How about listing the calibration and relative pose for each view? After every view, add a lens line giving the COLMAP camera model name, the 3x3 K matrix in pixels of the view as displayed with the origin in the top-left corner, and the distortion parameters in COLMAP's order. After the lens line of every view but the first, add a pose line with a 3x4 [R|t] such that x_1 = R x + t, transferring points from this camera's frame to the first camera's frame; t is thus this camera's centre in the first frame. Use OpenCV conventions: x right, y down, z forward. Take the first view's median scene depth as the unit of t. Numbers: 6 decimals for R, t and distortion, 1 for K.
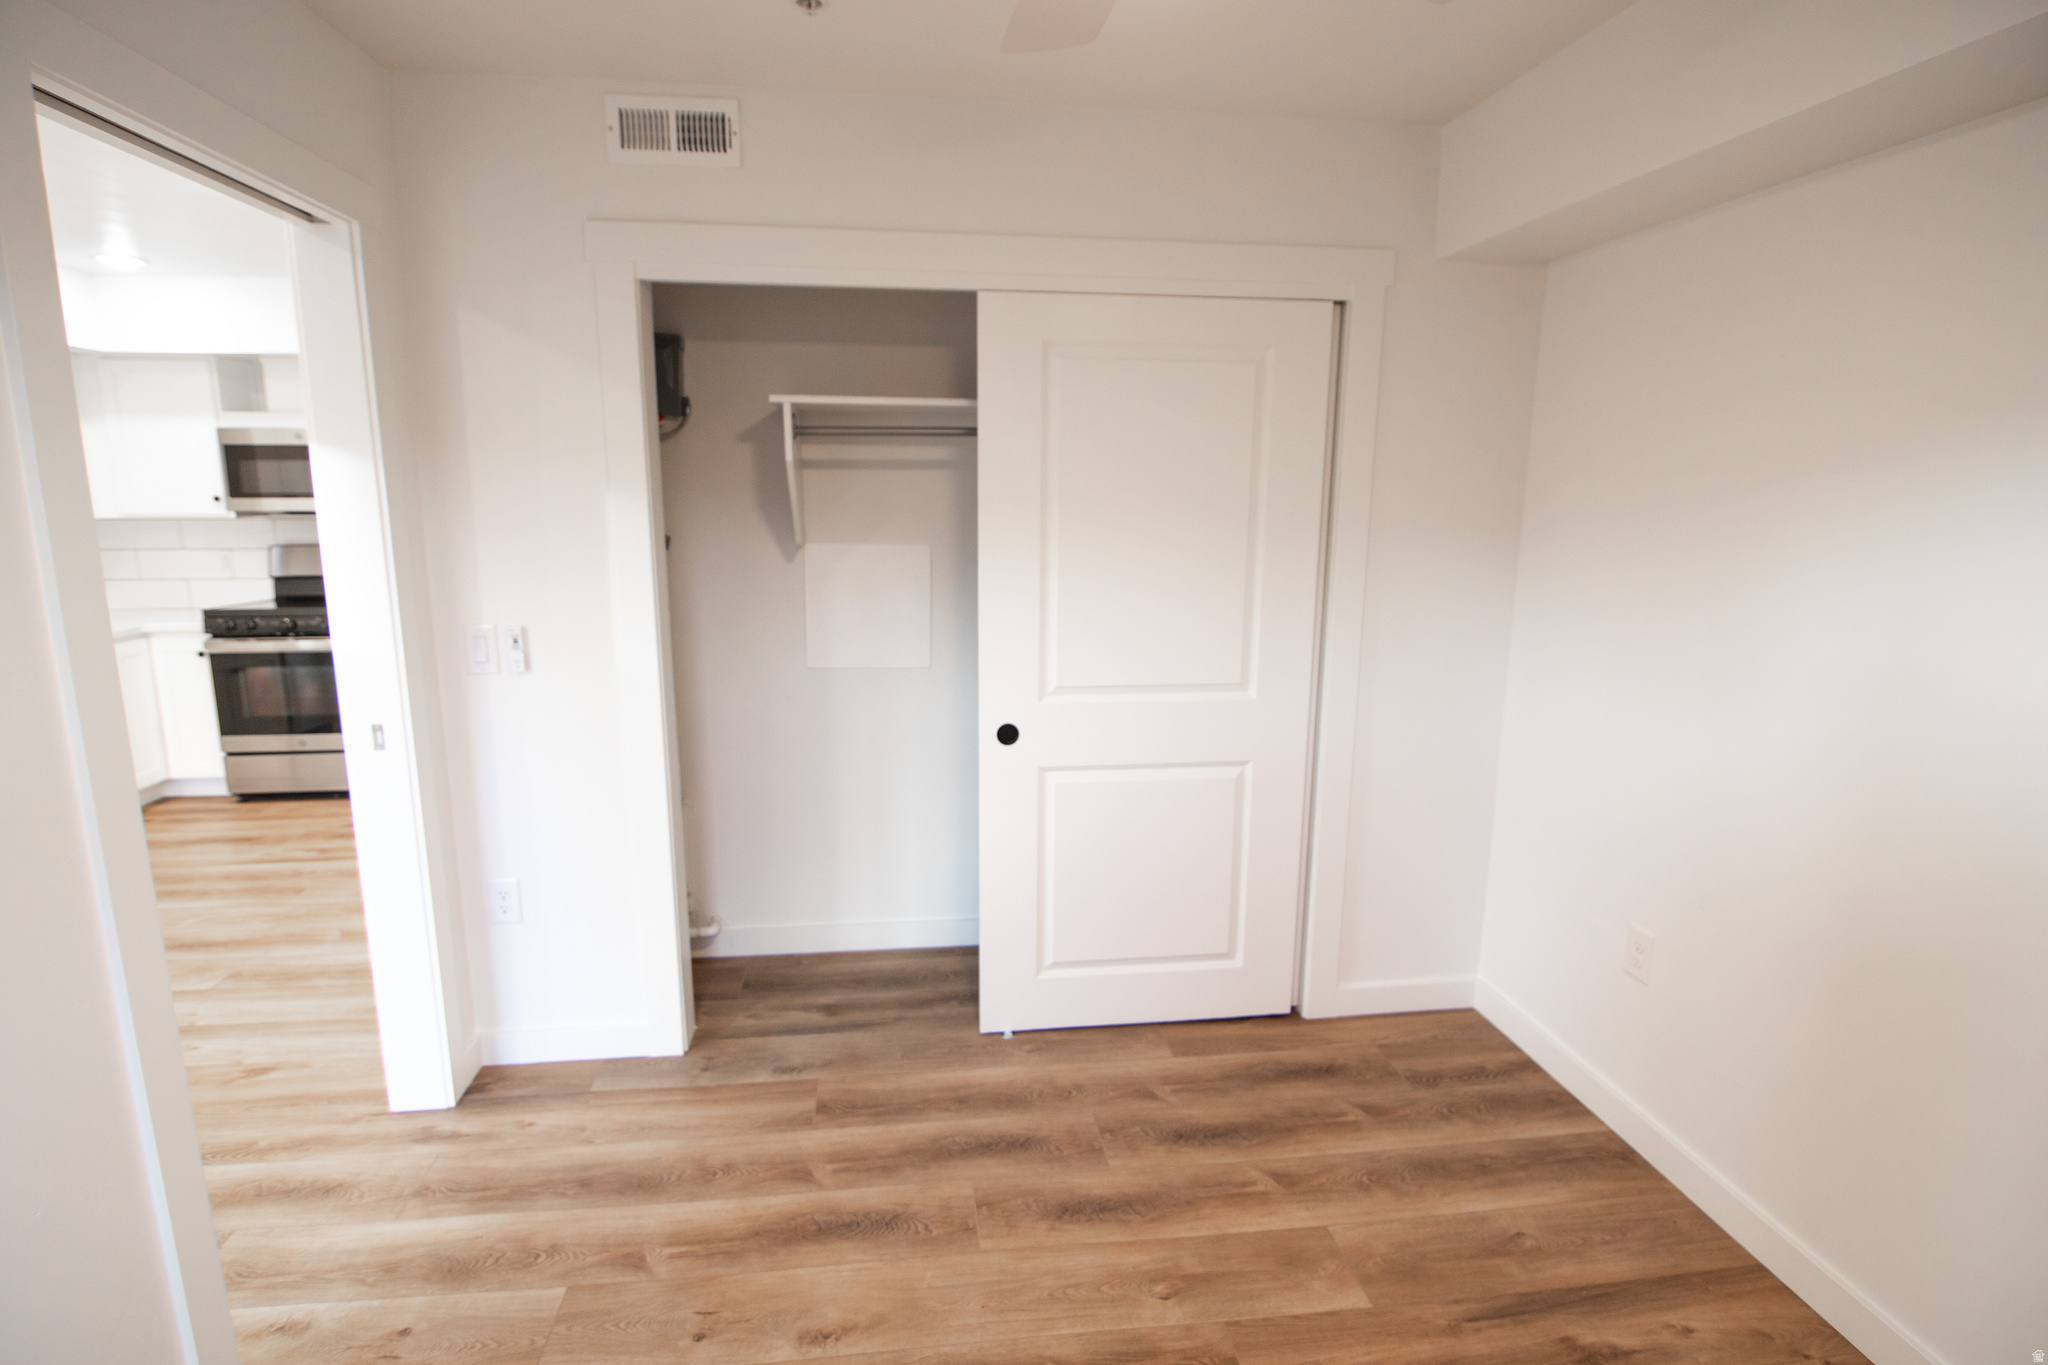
lens RADIAL K [[1056.1, 0, 1023.9], [0, 1056.1, 697.3], [0, 0, 1]] dist [-0.020080, -0.000902]
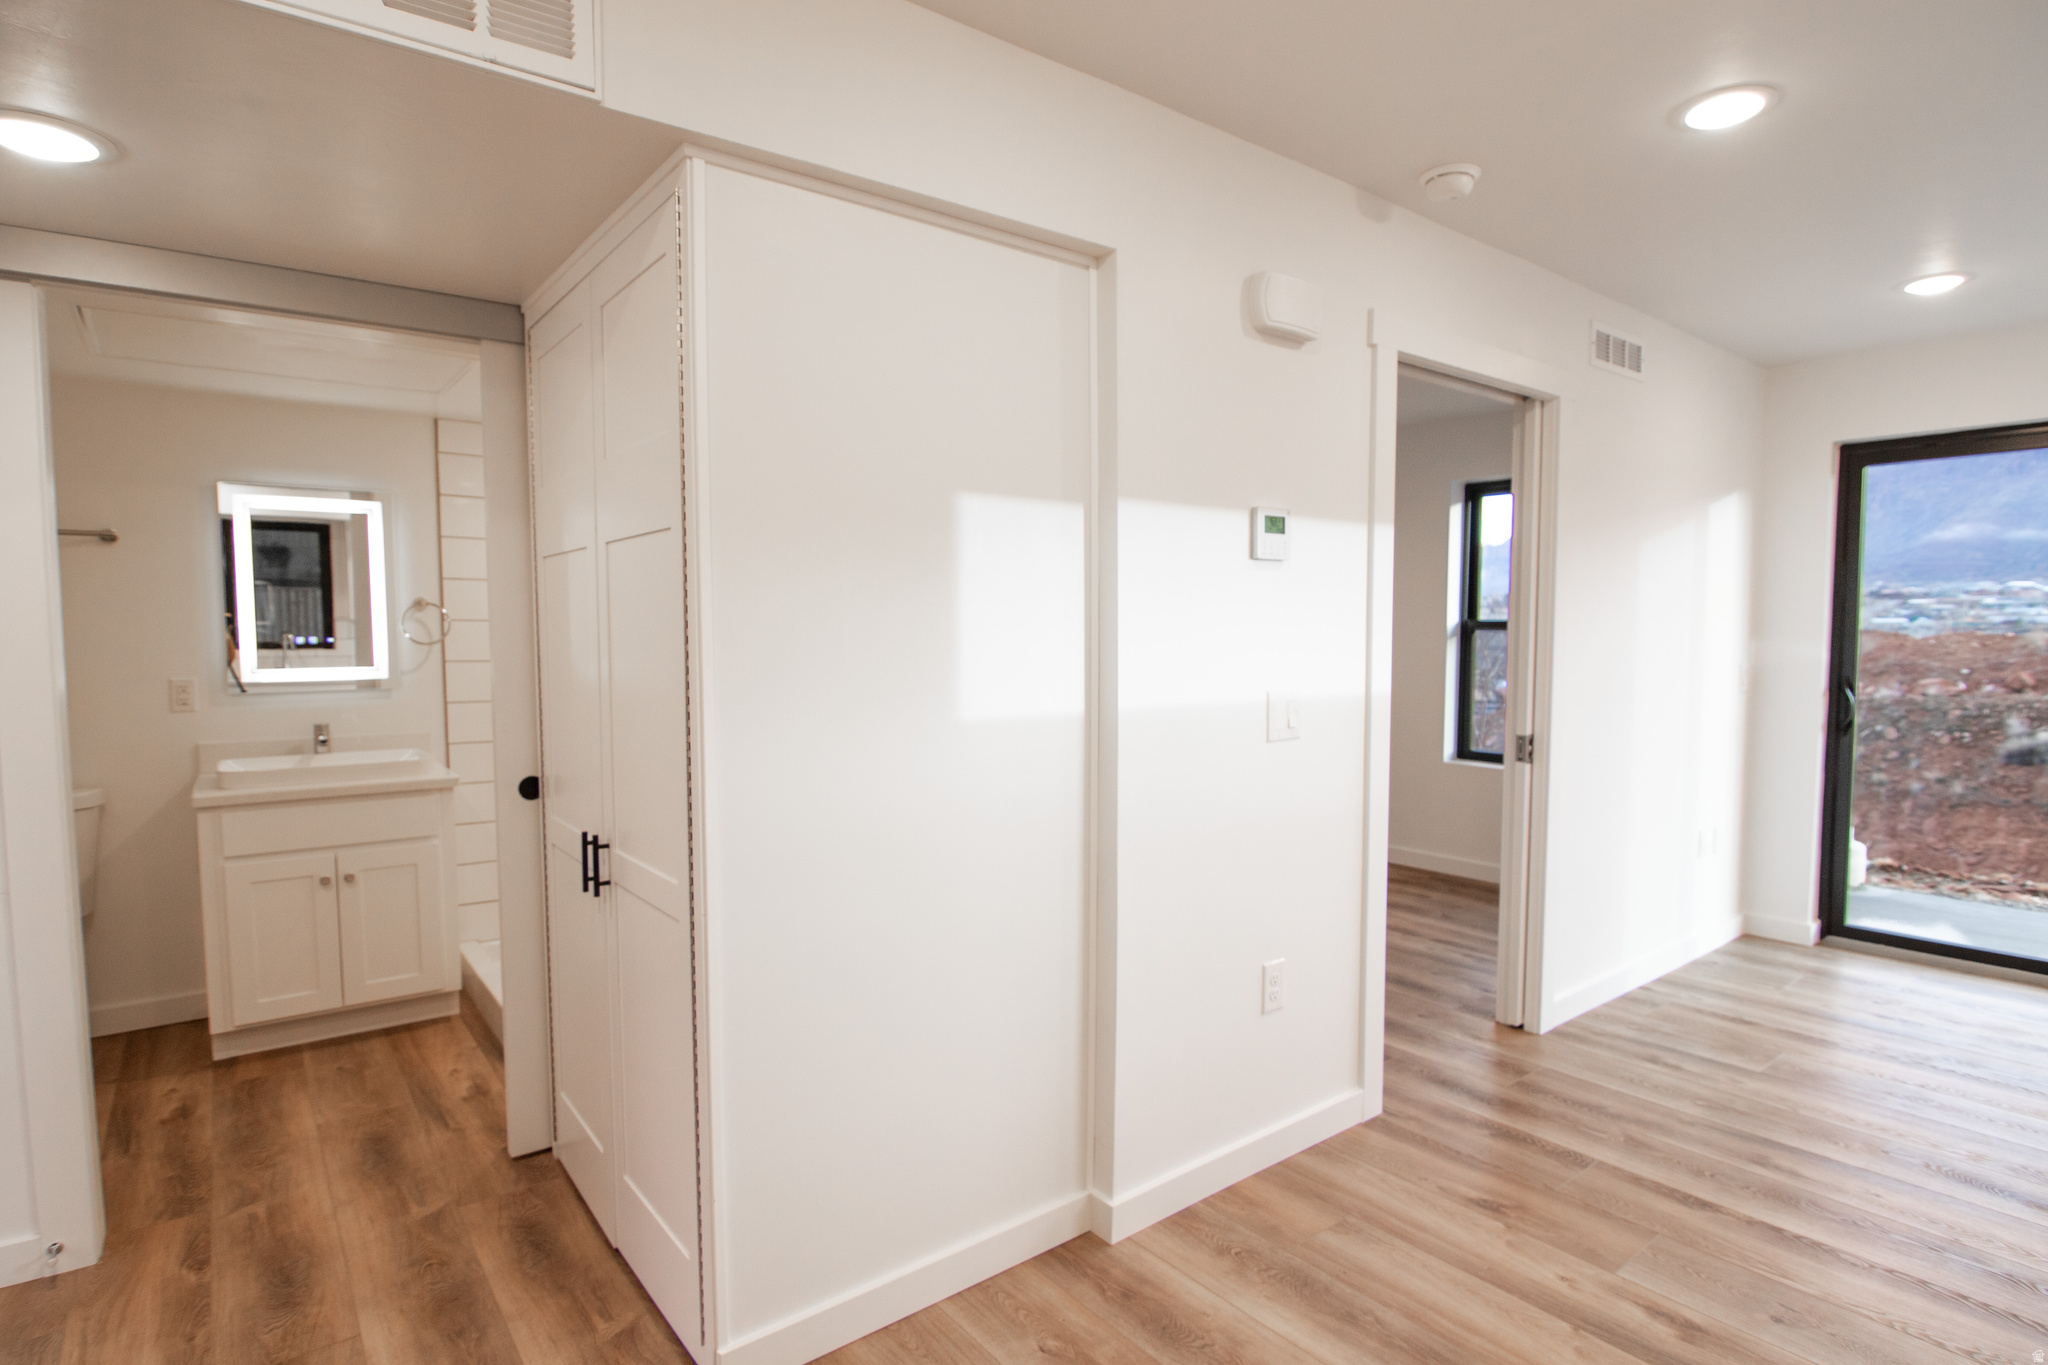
lens RADIAL K [[1056.1, 0, 1023.9], [0, 1056.1, 697.3], [0, 0, 1]] dist [-0.020080, -0.000902]
pose [[-0.507648, -0.061479, 0.859369, -0.708206], [0.168845, 0.971010, 0.169206, -0.151006], [-0.844858, 0.230997, -0.482550, 0.925586]]
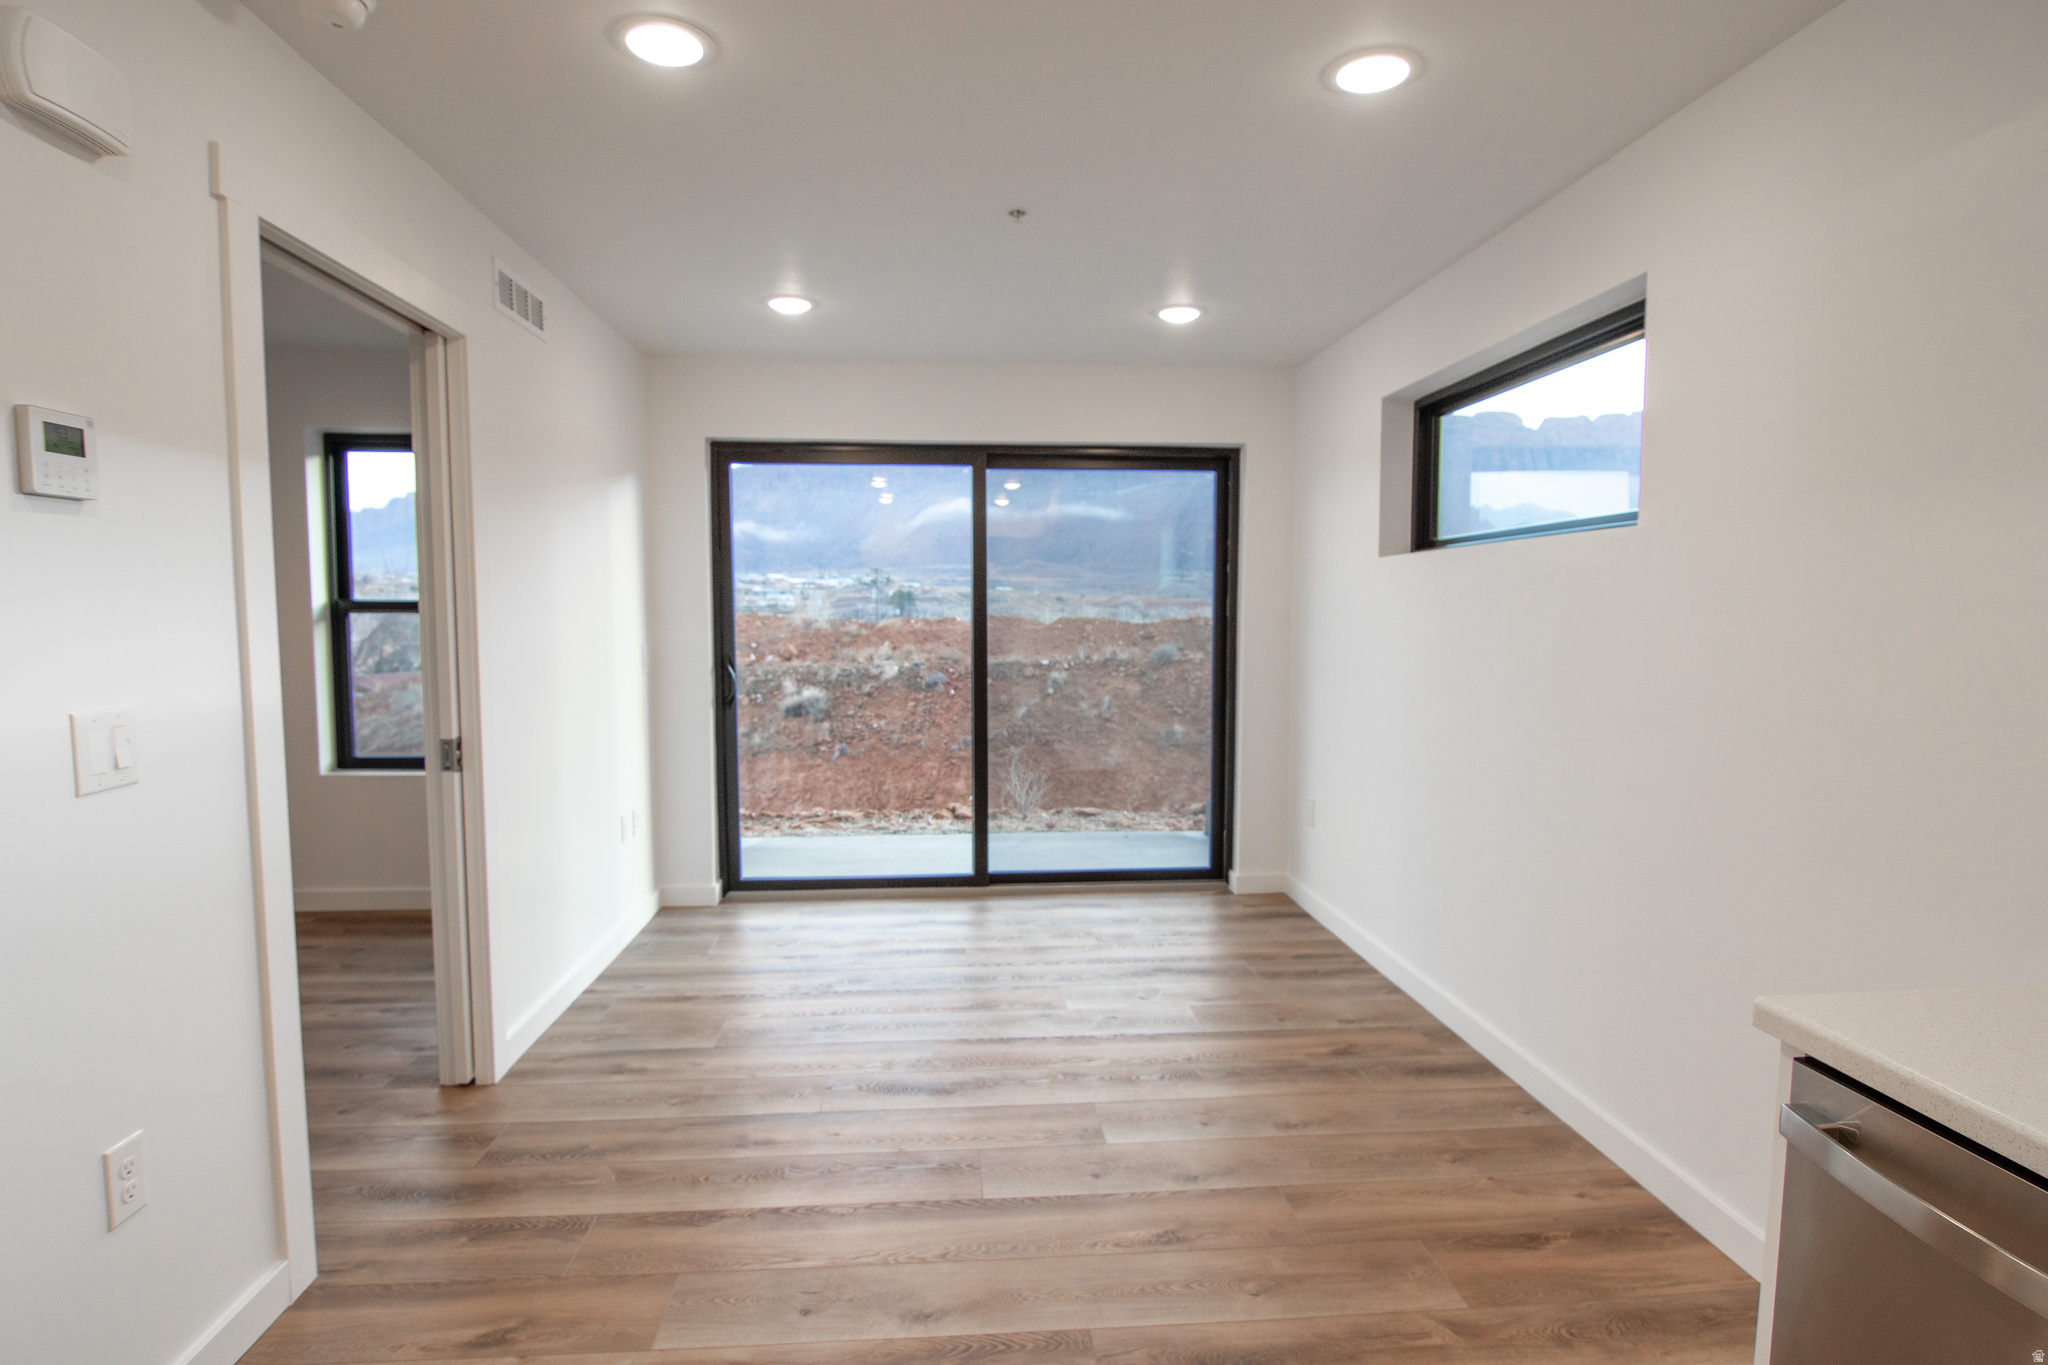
lens RADIAL K [[1076.2, 0, 1024.5], [0, 1076.2, 697.7], [0, 0, 1]] dist [-0.003683, -0.013643]
pose [[-0.998979, -0.011715, 0.043636, -0.623689], [0.000787, 0.961143, 0.276051, -0.138497], [-0.045175, 0.275803, -0.960152, 0.865438]]
